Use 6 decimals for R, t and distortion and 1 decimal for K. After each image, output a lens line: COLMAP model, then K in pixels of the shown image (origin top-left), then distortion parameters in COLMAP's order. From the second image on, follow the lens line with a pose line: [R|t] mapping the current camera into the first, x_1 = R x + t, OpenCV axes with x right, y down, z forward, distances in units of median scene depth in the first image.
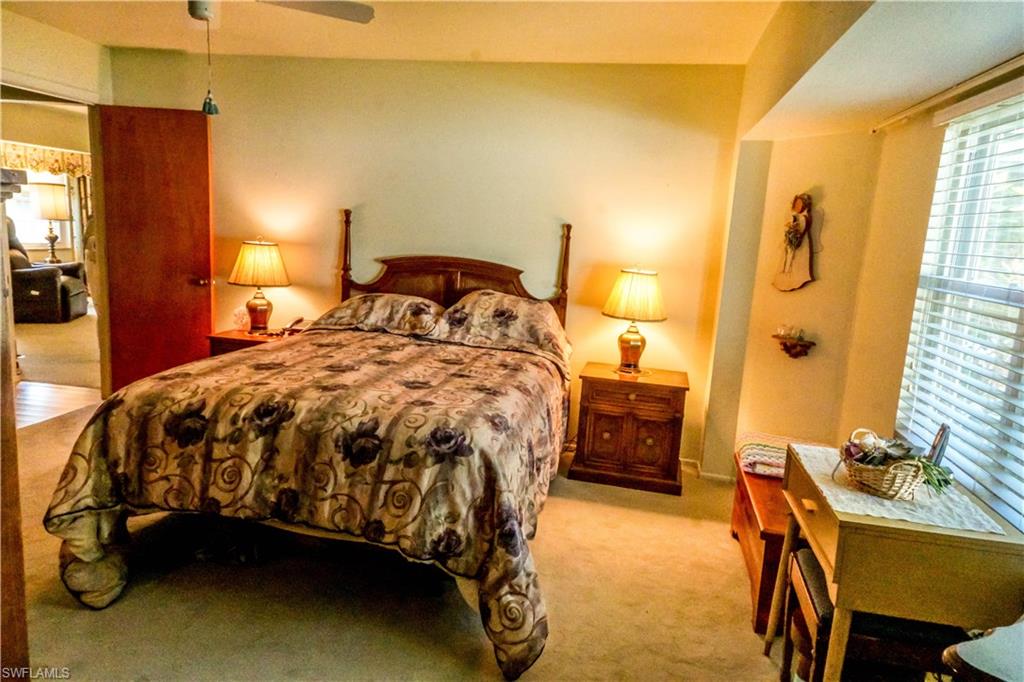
lens RADIAL K [[669.0, 0, 511.5], [0, 669.0, 335.6], [0, 0, 1]] dist [0.059811, -0.002470]
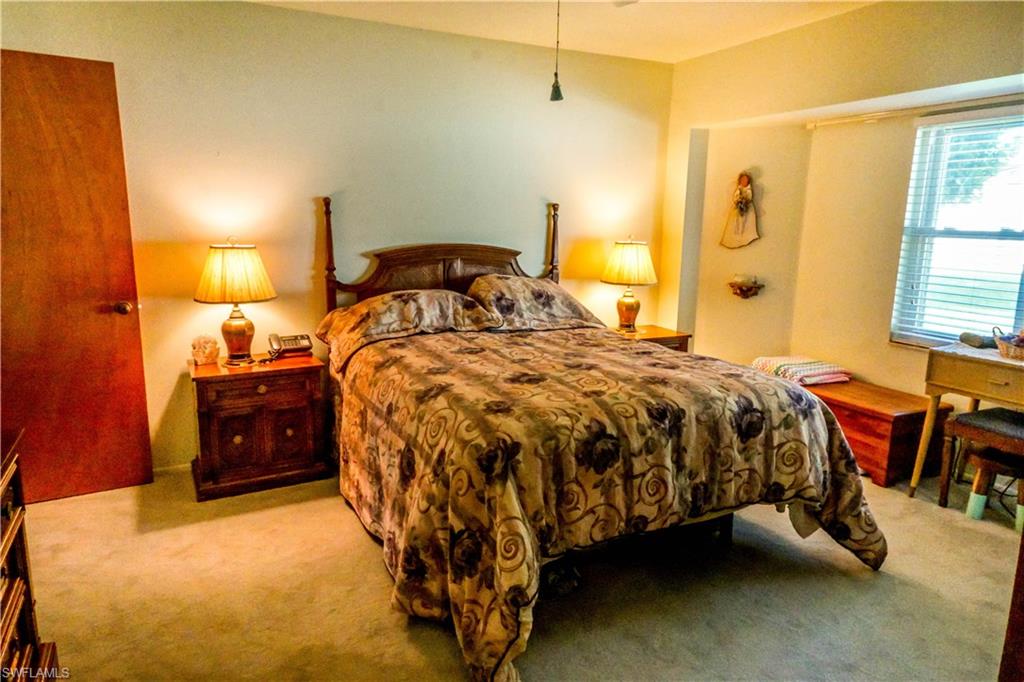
lens RADIAL K [[669.0, 0, 511.5], [0, 669.0, 335.6], [0, 0, 1]] dist [0.059811, -0.002470]
pose [[0.778068, -0.164555, 0.606244, -0.757696], [0.136511, 0.986309, 0.092517, -0.080780], [-0.613168, 0.010775, 0.789879, 0.252977]]
